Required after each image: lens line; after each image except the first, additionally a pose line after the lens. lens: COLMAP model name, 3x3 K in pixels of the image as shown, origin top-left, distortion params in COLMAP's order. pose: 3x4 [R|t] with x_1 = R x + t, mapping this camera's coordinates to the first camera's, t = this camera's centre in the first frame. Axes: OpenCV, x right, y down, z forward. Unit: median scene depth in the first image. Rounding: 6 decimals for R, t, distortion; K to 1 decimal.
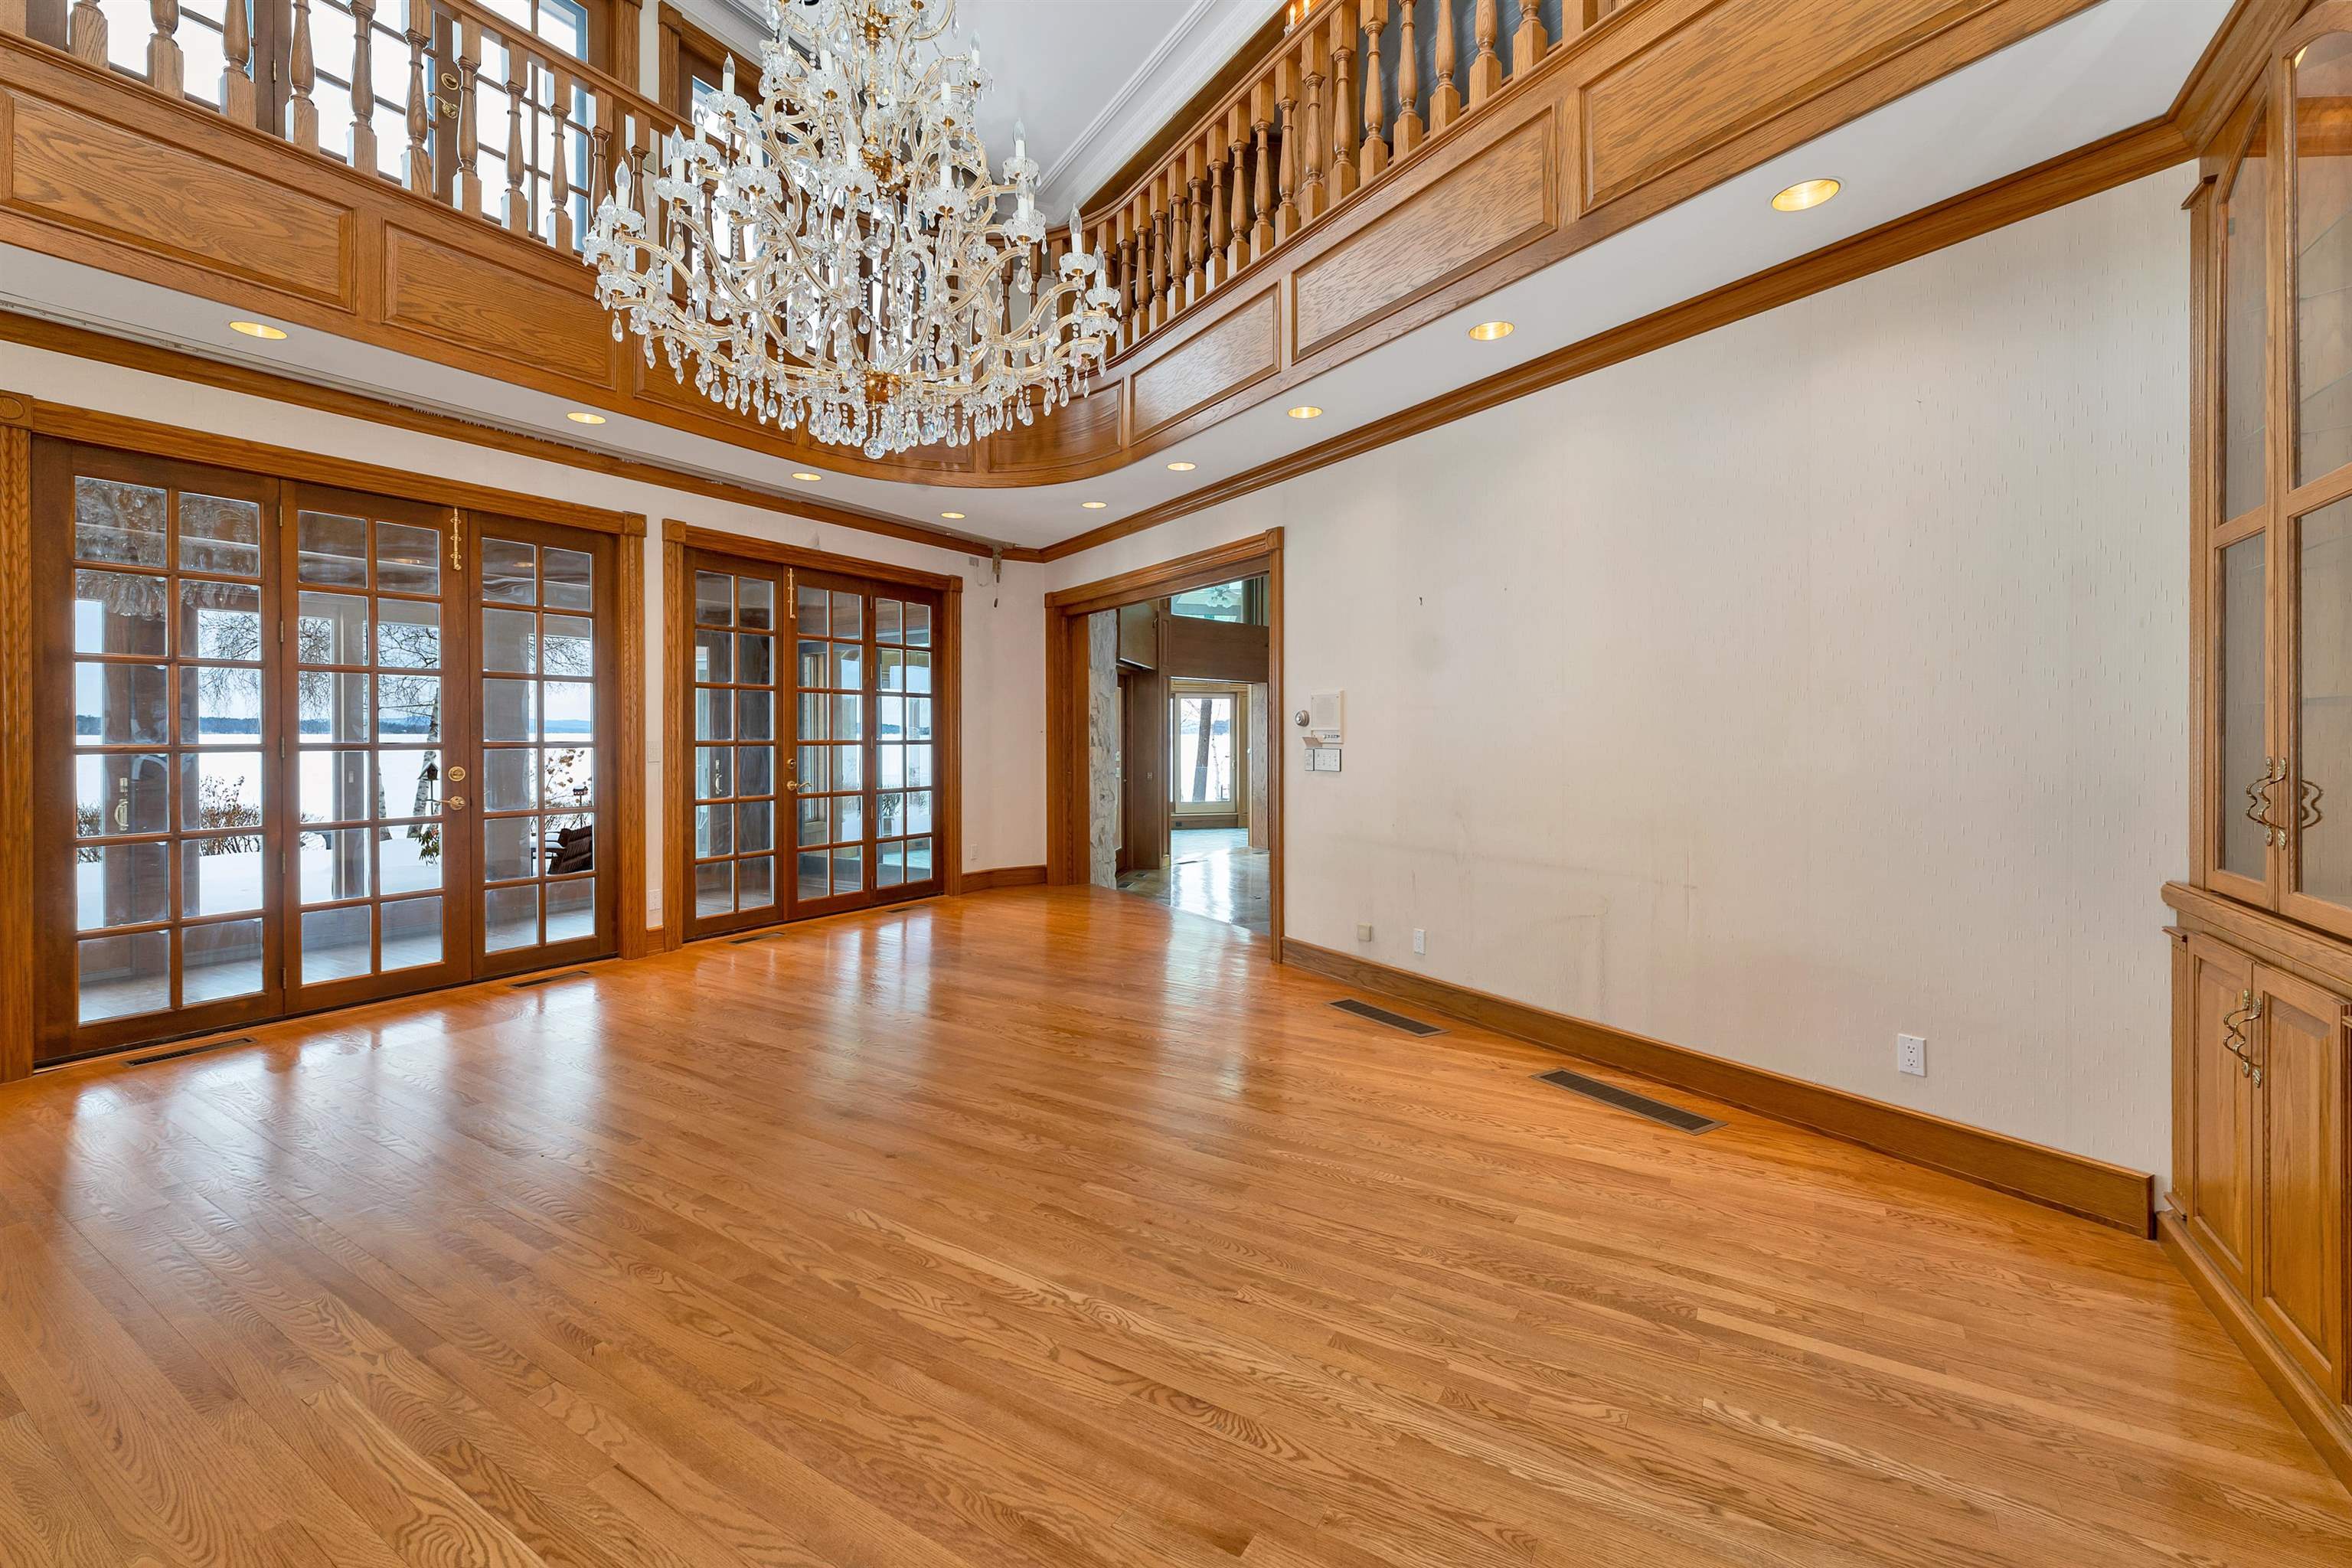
lens RADIAL K [[975.2, 0, 1171.2], [0, 975.2, 755.4], [0, 0, 1]] dist [0.001399, 0.000316]
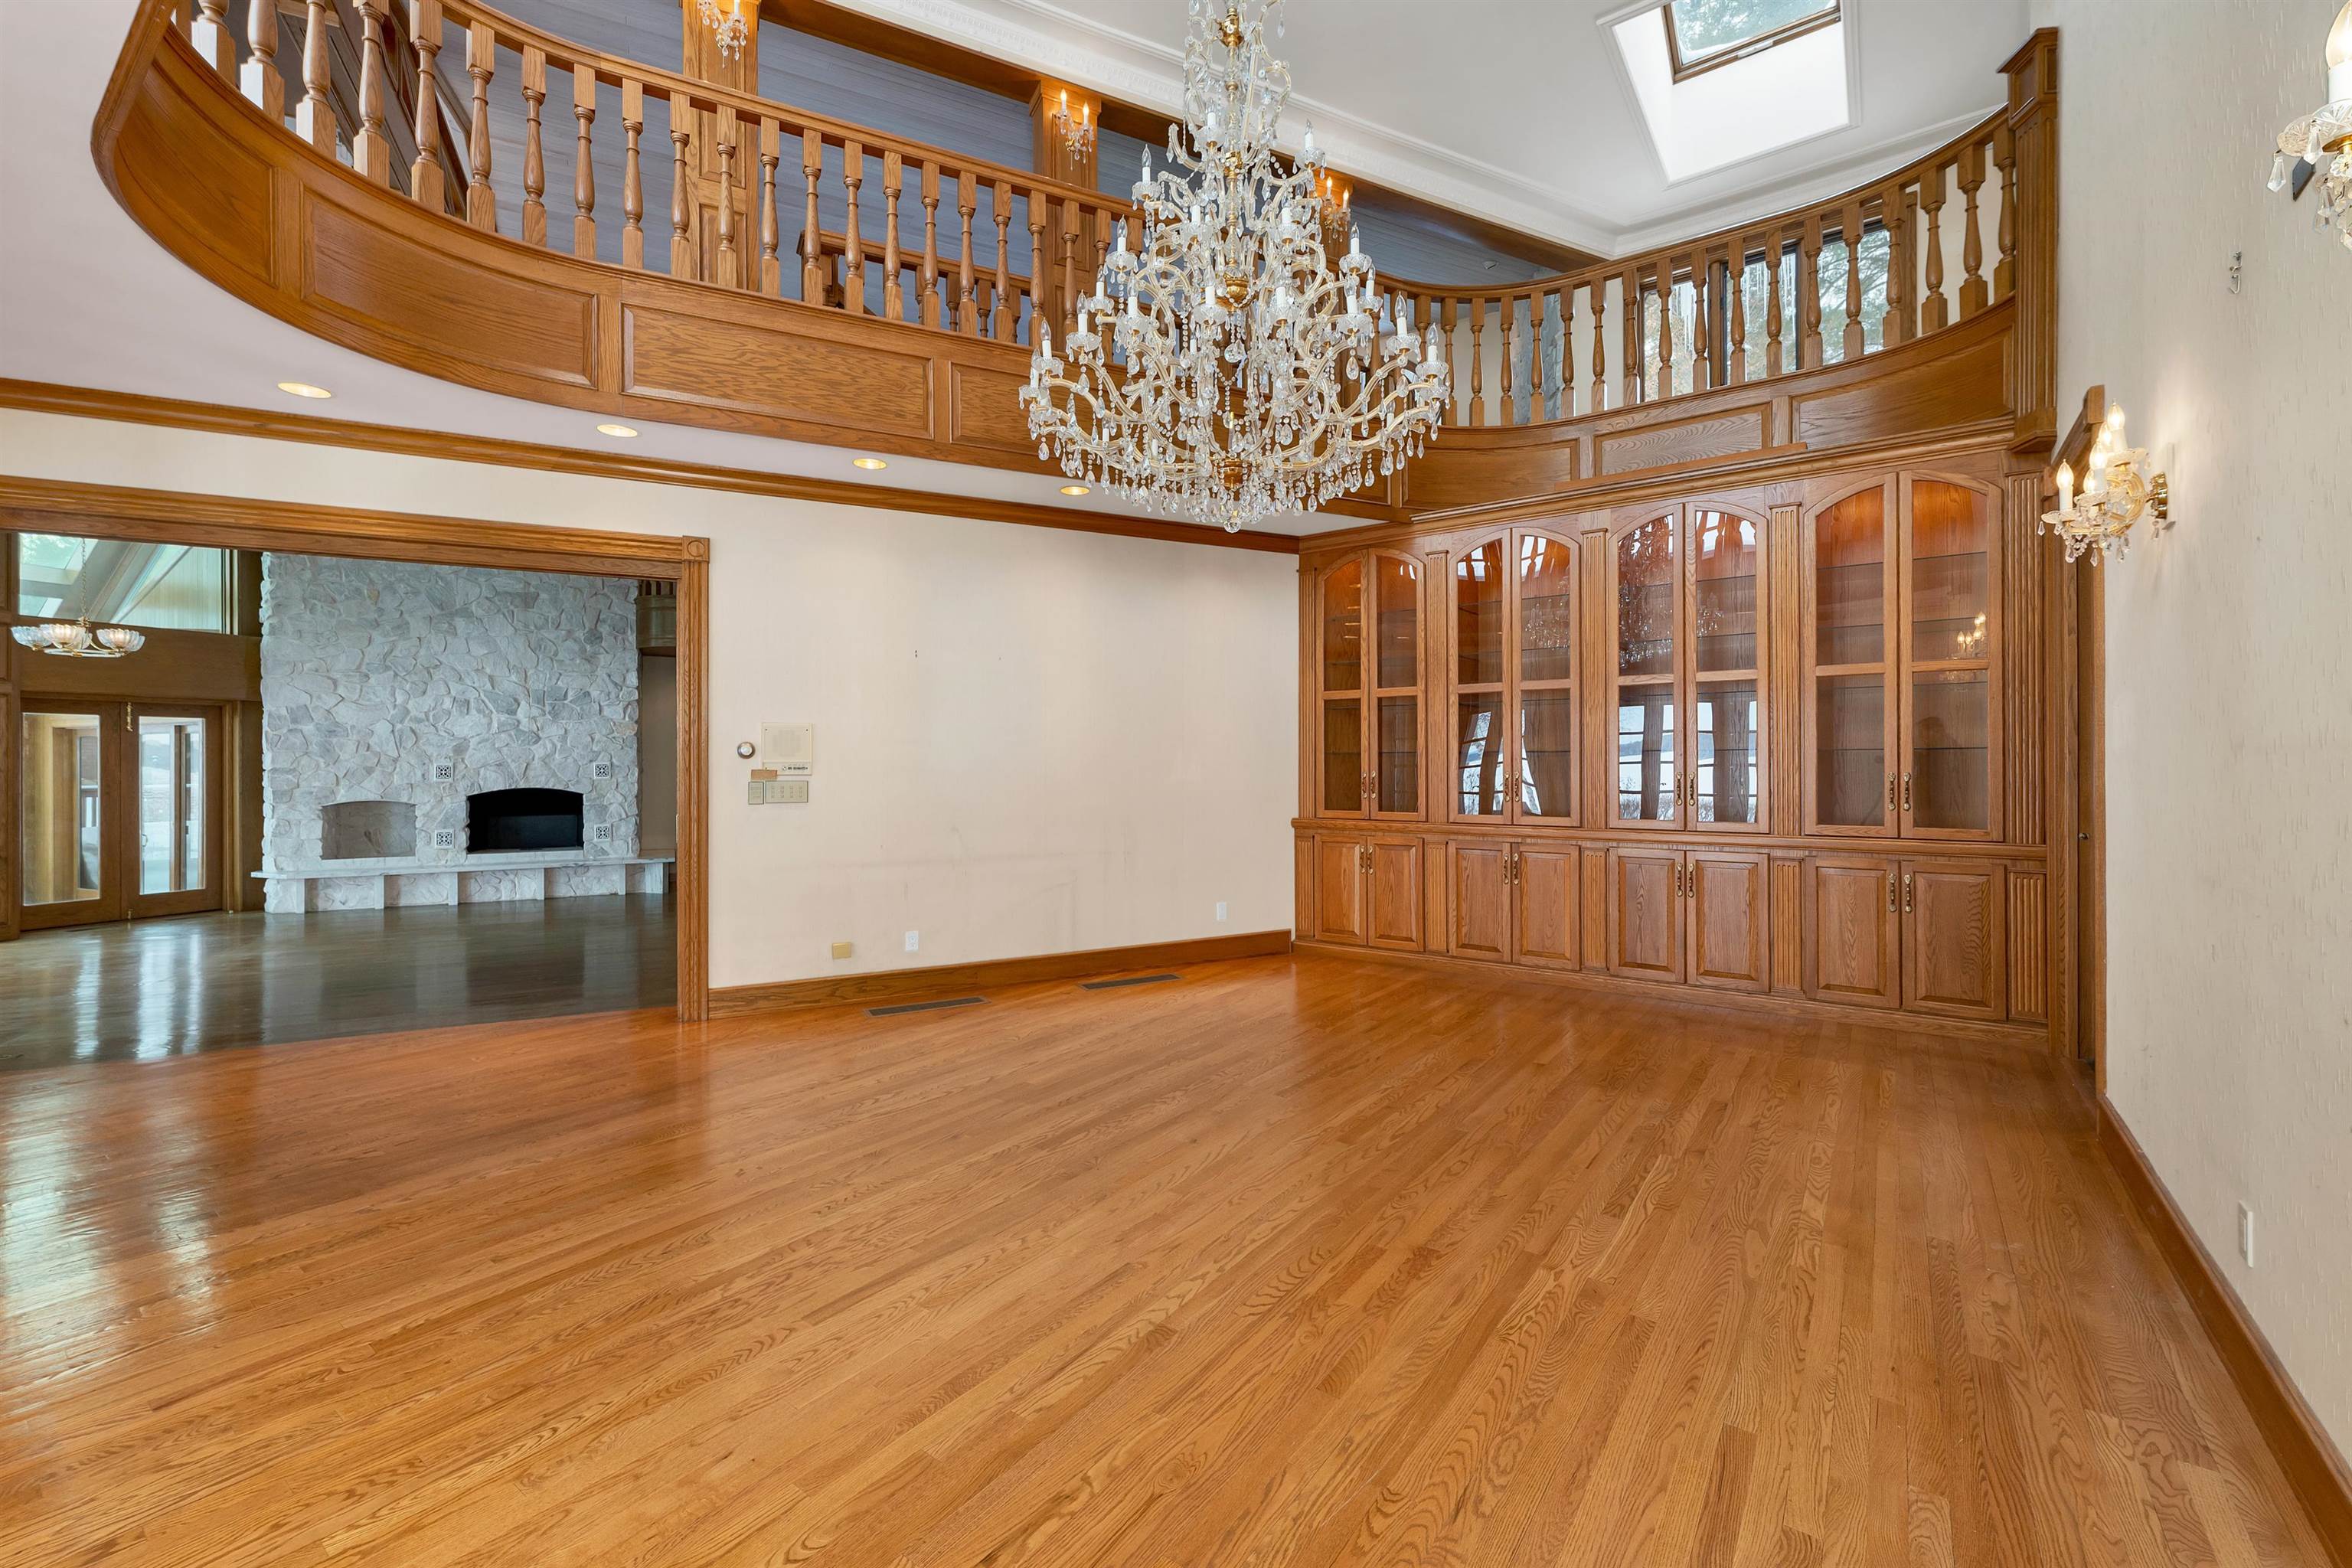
lens RADIAL K [[975.2, 0, 1171.2], [0, 975.2, 755.4], [0, 0, 1]] dist [0.001399, 0.000316]
pose [[0.070837, 0.014425, 0.997384, -1.220640], [0.023557, 0.999592, -0.016130, -0.010009], [-0.997210, 0.024638, 0.070469, 0.814217]]
